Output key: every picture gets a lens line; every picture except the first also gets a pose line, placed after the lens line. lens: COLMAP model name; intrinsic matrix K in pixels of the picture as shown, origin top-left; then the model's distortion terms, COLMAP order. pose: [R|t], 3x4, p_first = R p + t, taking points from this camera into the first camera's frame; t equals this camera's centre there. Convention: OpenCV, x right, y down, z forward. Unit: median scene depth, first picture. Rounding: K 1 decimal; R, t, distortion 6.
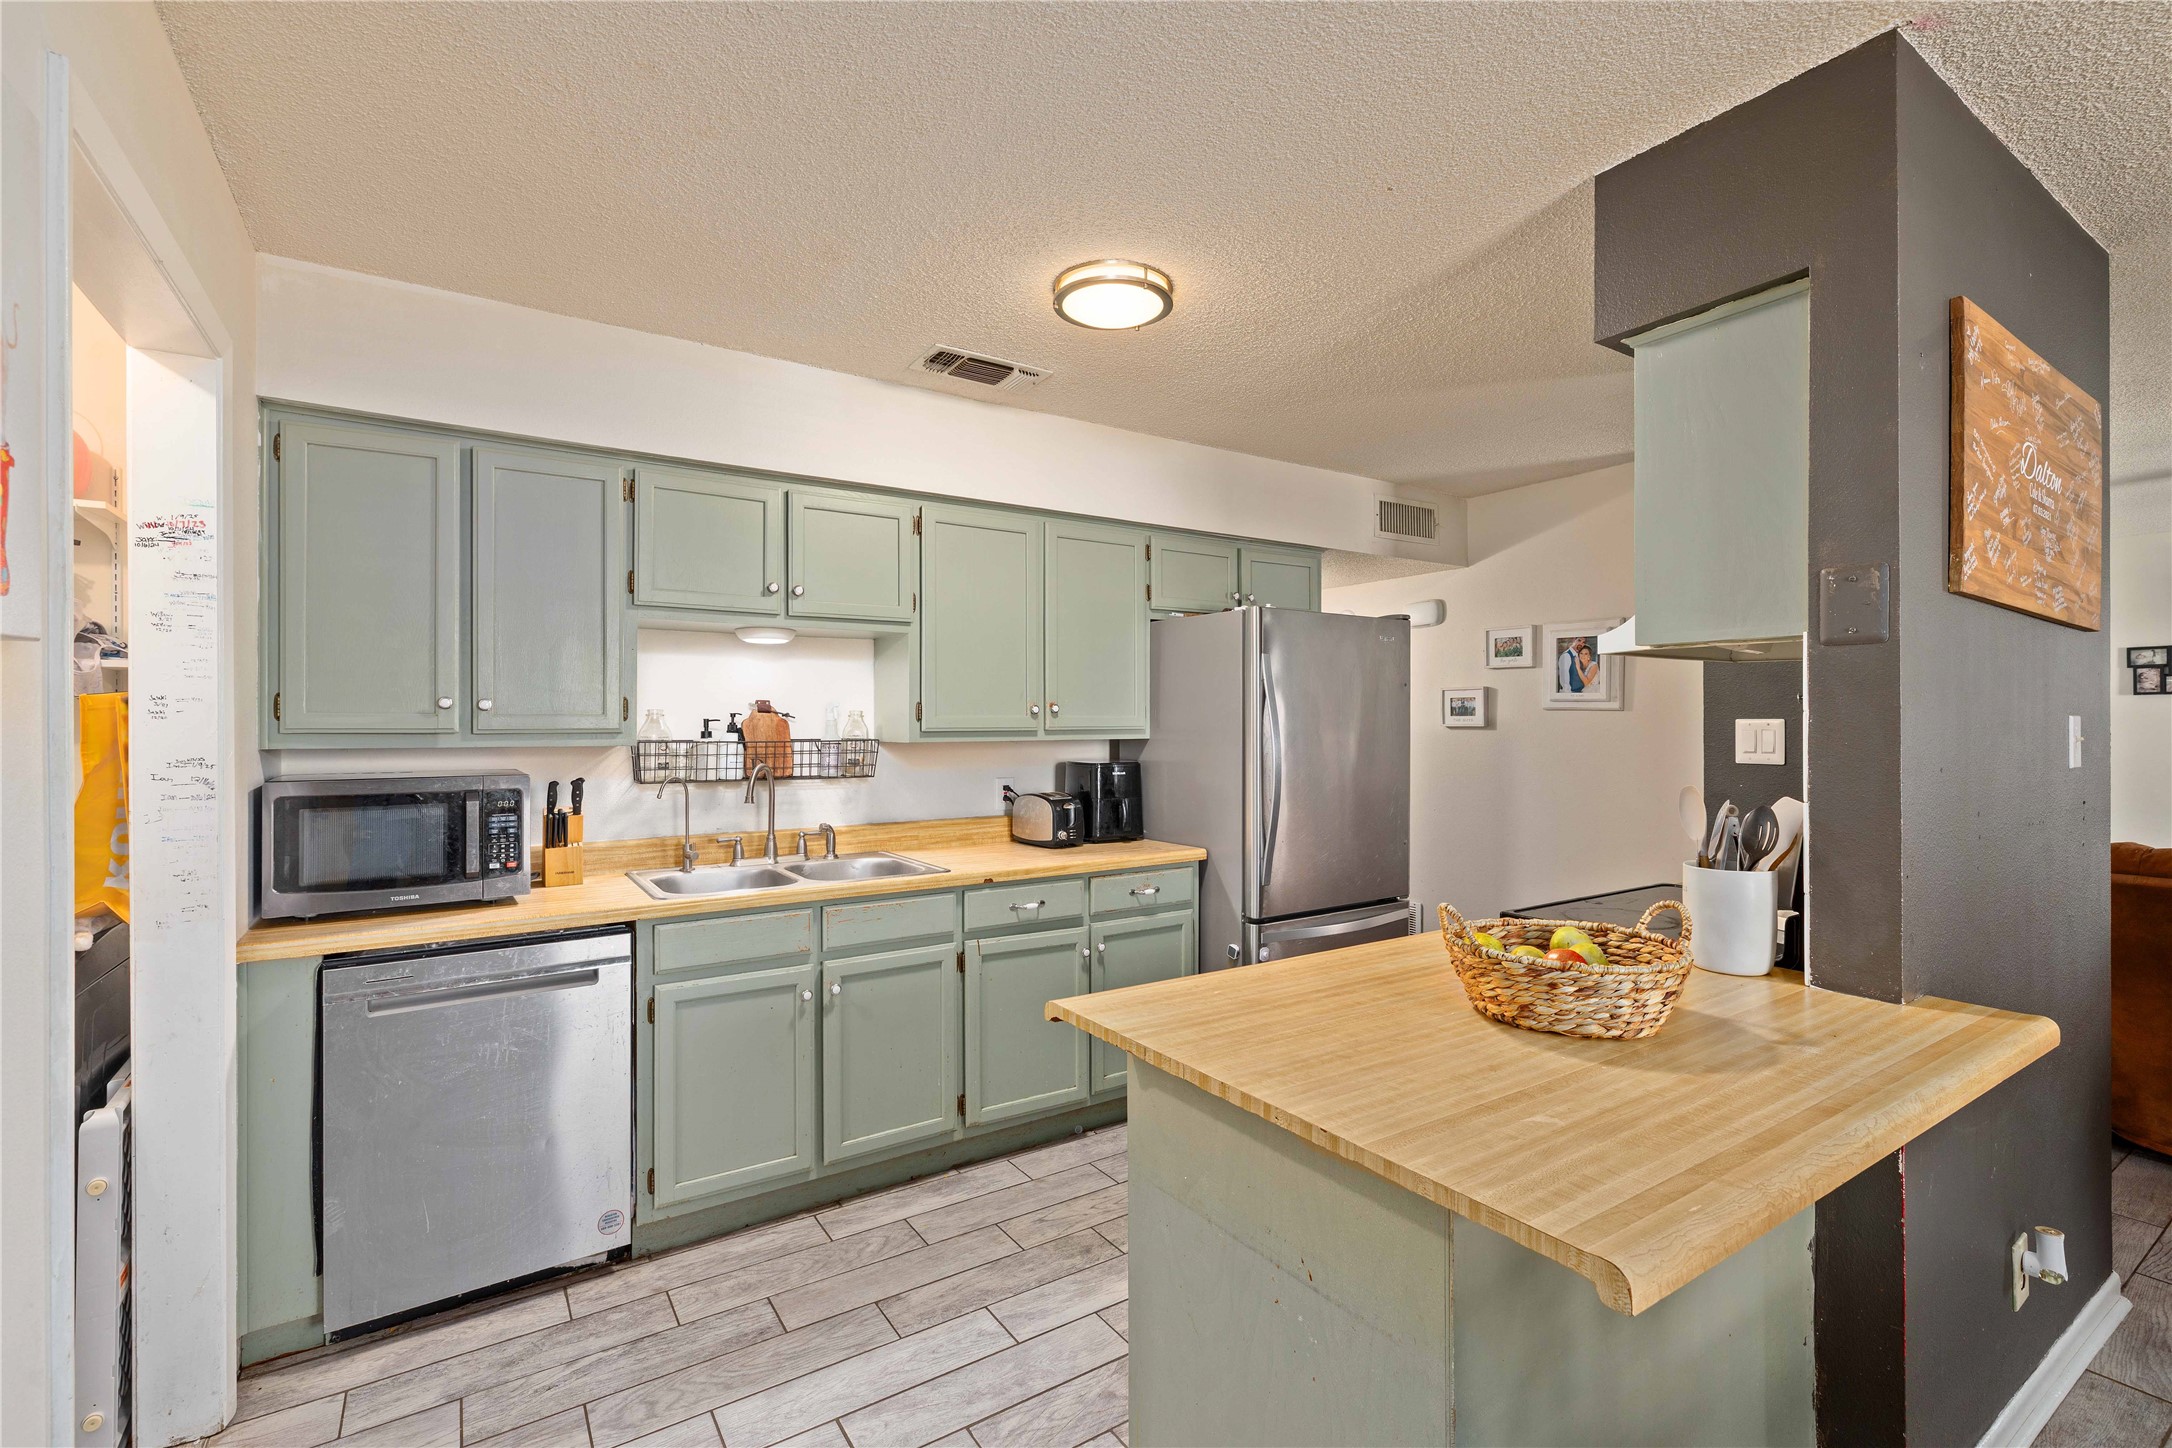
lens RADIAL K [[956.6, 0, 1076.3], [0, 956.6, 712.9], [0, 0, 1]] dist [-0.001810, 0.000174]
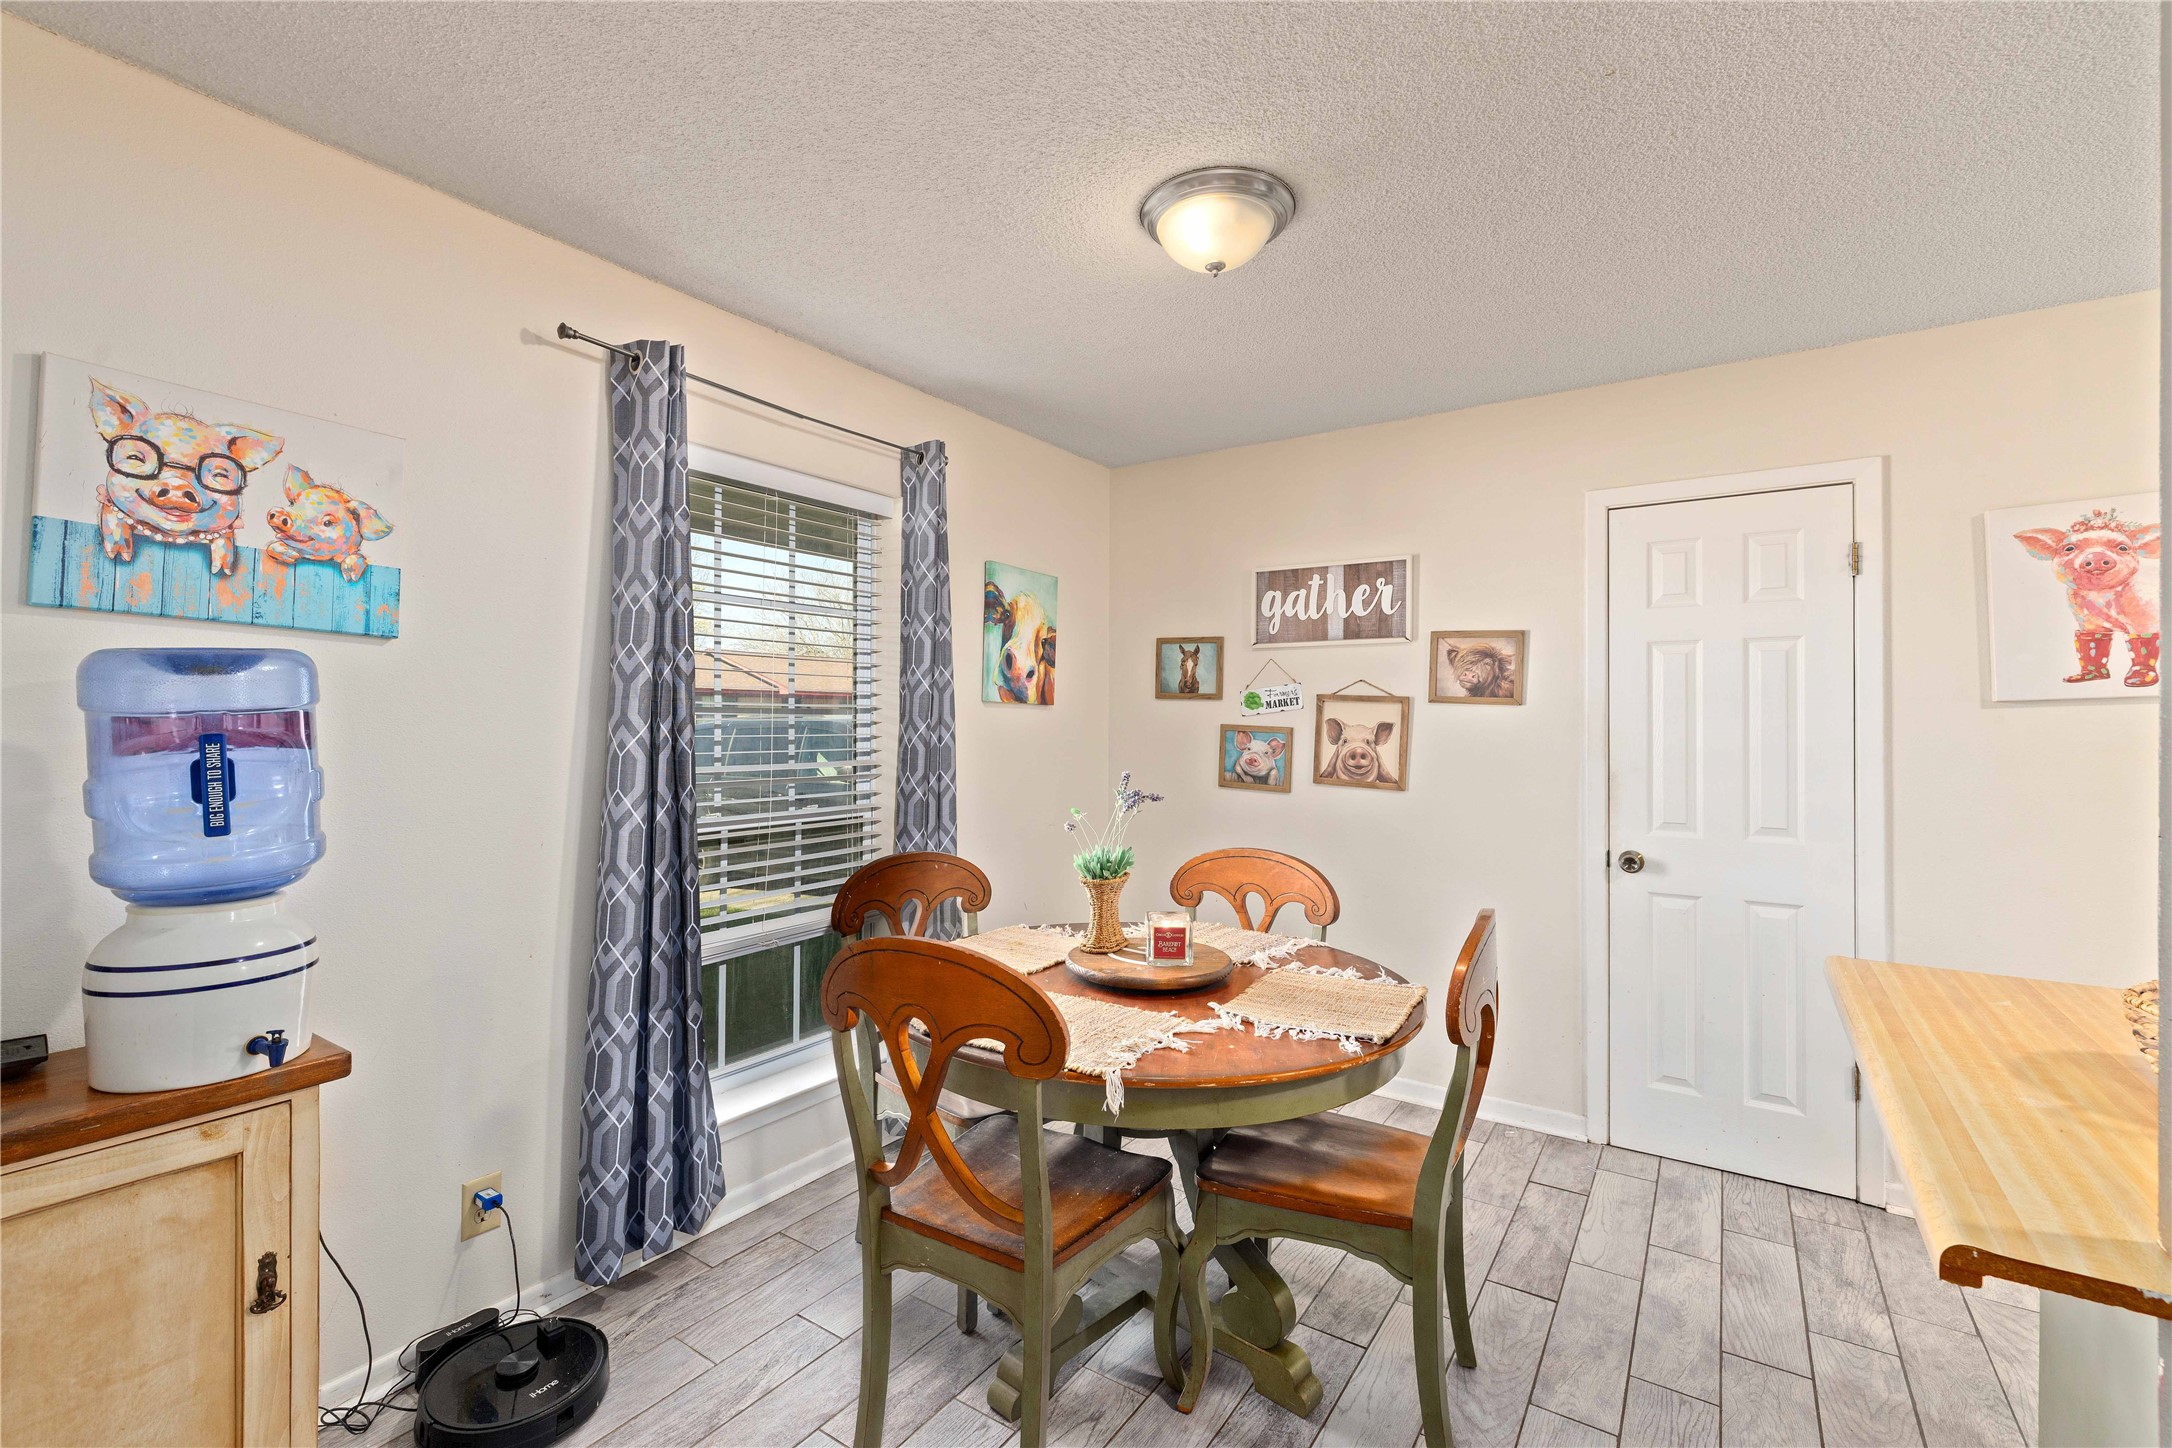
lens RADIAL K [[949.0, 0, 1079.7], [0, 949.0, 723.0], [0, 0, 1]] dist [-0.001421, 0.000388]
pose [[-0.924335, -0.001293, -0.381580, 0.691603], [0.001661, 0.999971, -0.007413, 0.006051], [0.381579, -0.007486, -0.924306, 0.535793]]
